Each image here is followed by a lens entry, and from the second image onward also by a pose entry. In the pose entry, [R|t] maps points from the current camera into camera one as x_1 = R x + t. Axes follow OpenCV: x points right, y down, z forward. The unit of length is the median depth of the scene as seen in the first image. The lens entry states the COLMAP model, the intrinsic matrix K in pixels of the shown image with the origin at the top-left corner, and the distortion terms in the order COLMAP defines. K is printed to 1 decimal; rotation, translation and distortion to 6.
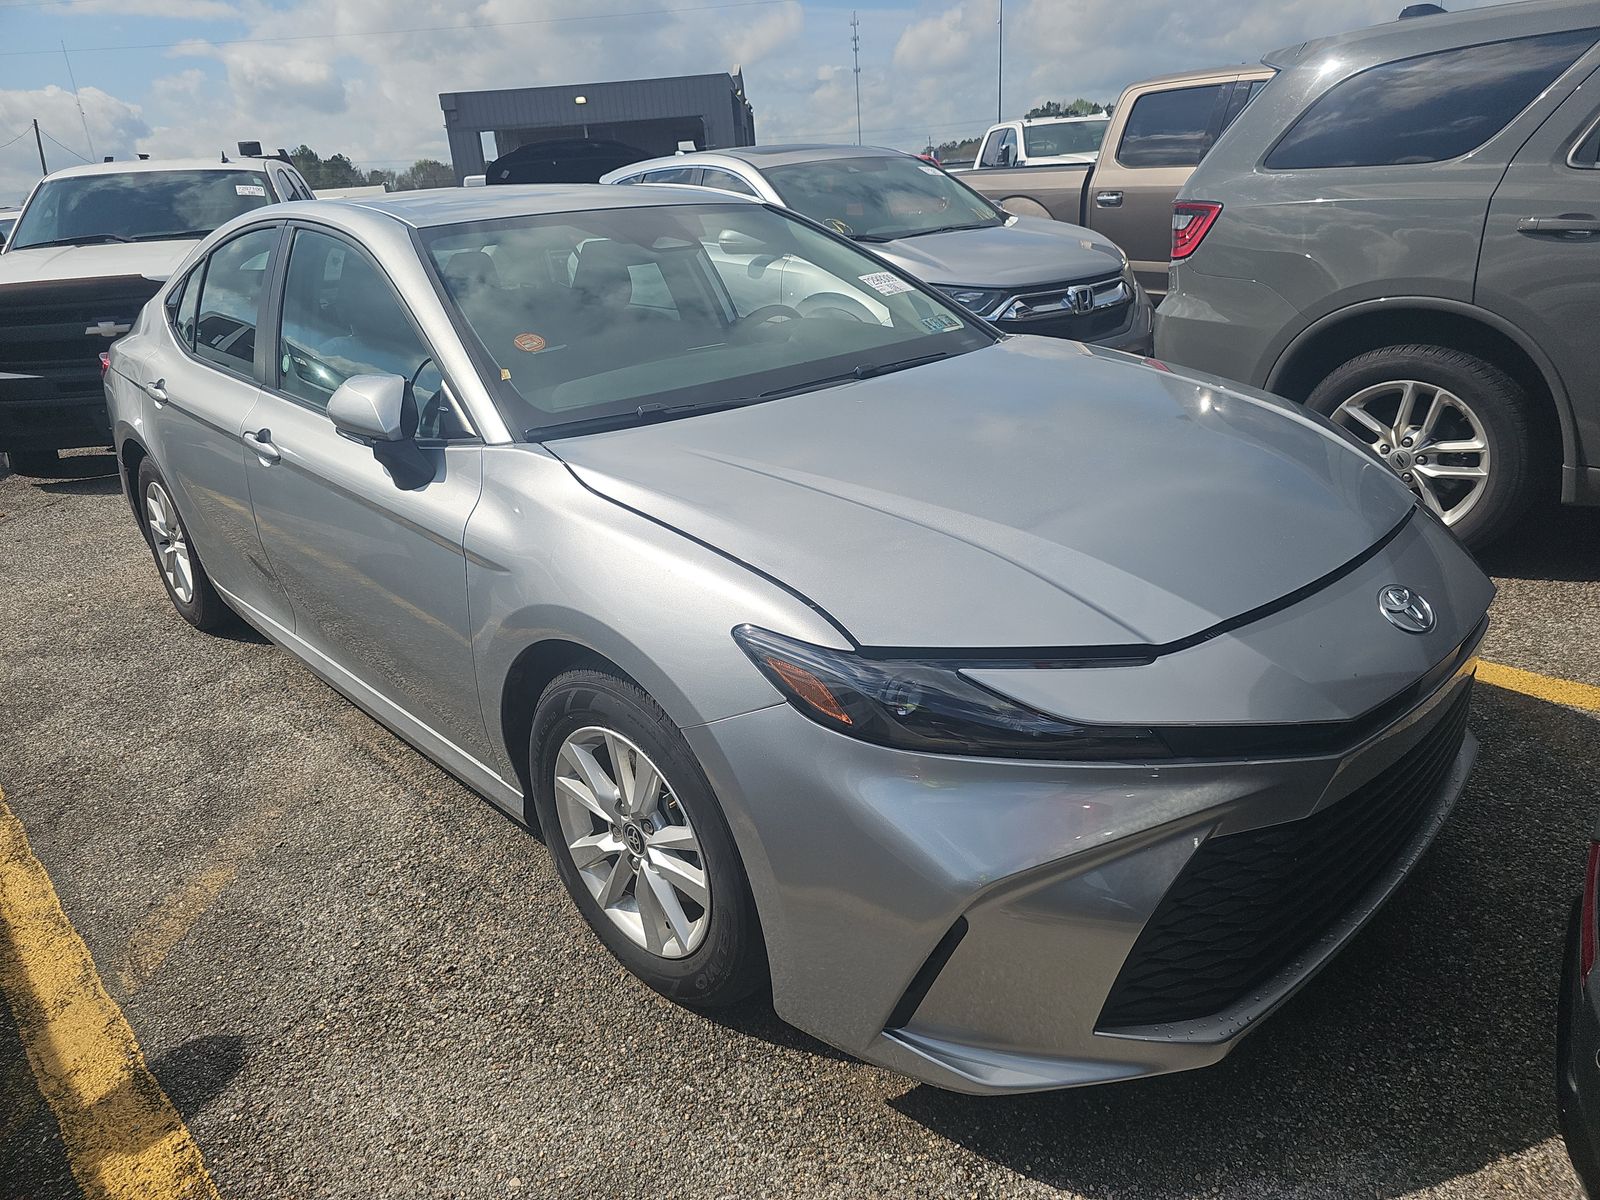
lens RADIAL K [[1063.9, 0, 814.7], [0, 1063.9, 602.3], [0, 0, 1]] dist [0.025511, -0.025510]
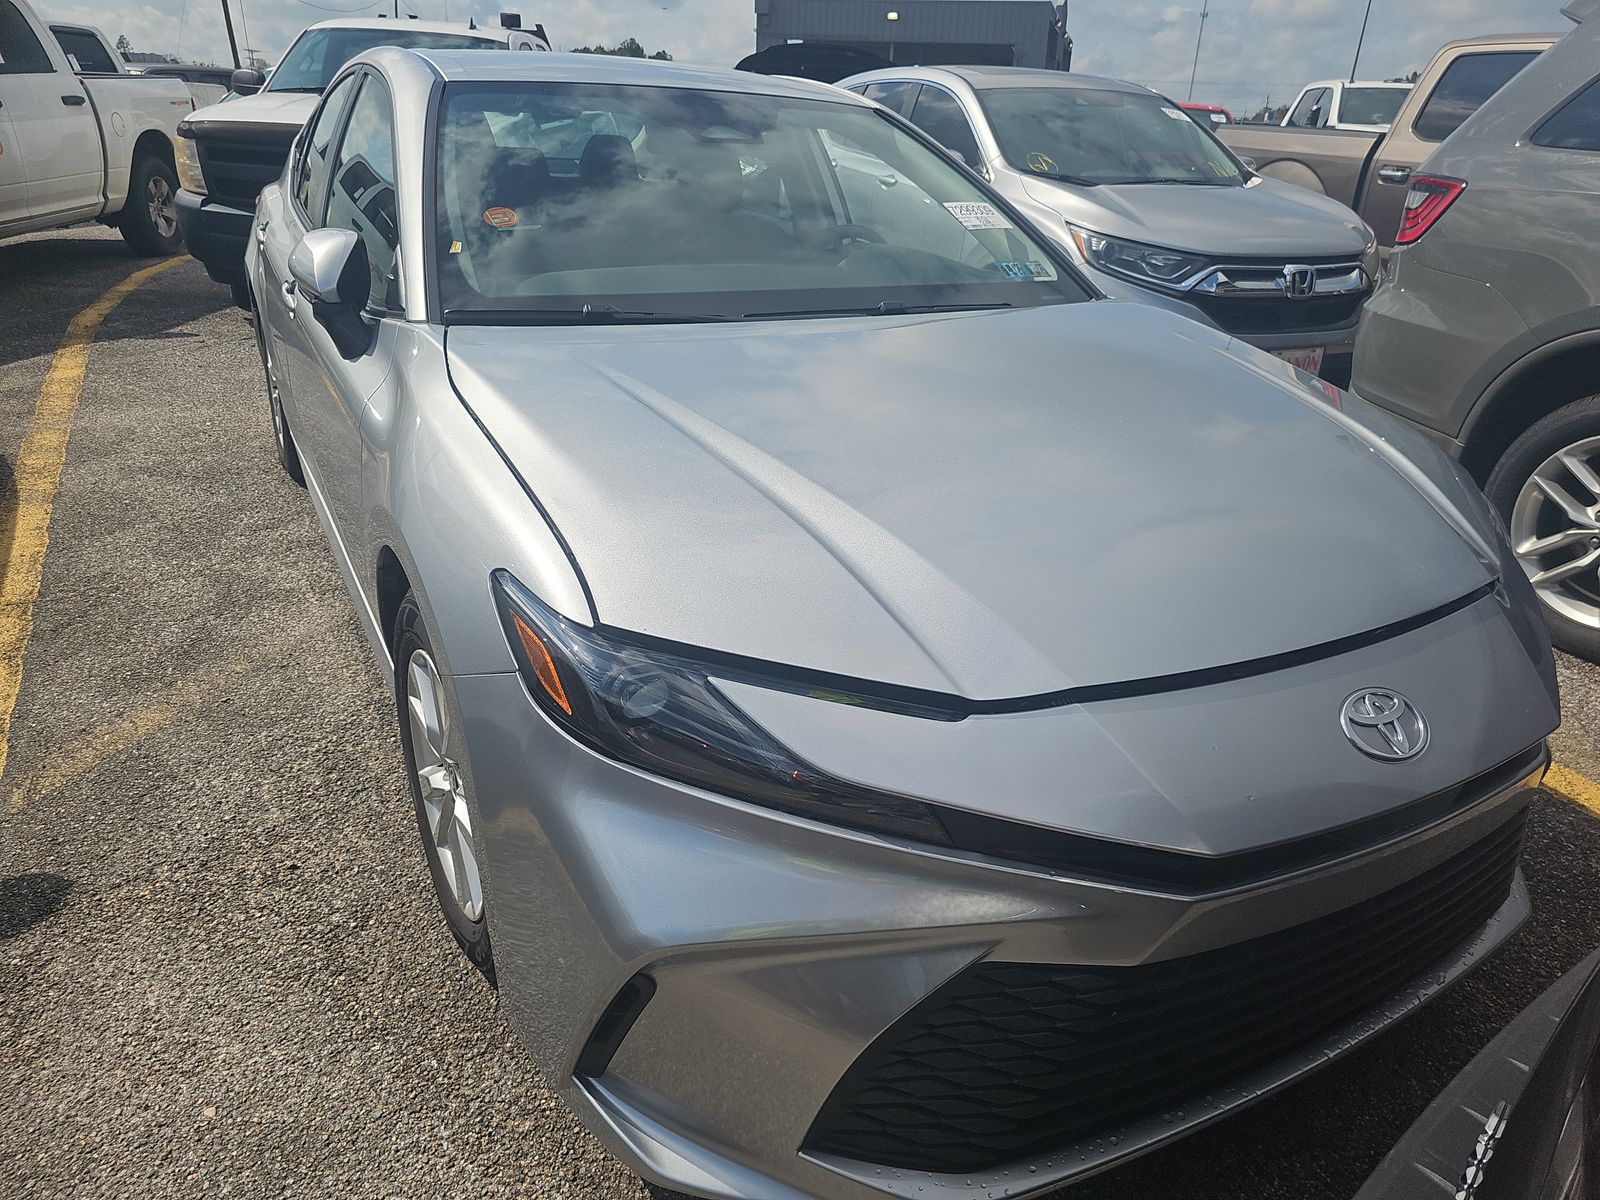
lens RADIAL K [[1080.3, 0, 800.0], [0, 1080.3, 623.8], [0, 0, 1]] dist [0.006371, -0.004264]
pose [[0.961358, 0.203169, -0.185778, 0.183297], [-0.189997, 0.977981, 0.086342, -0.030496], [0.199230, -0.047709, 0.978791, 0.124688]]
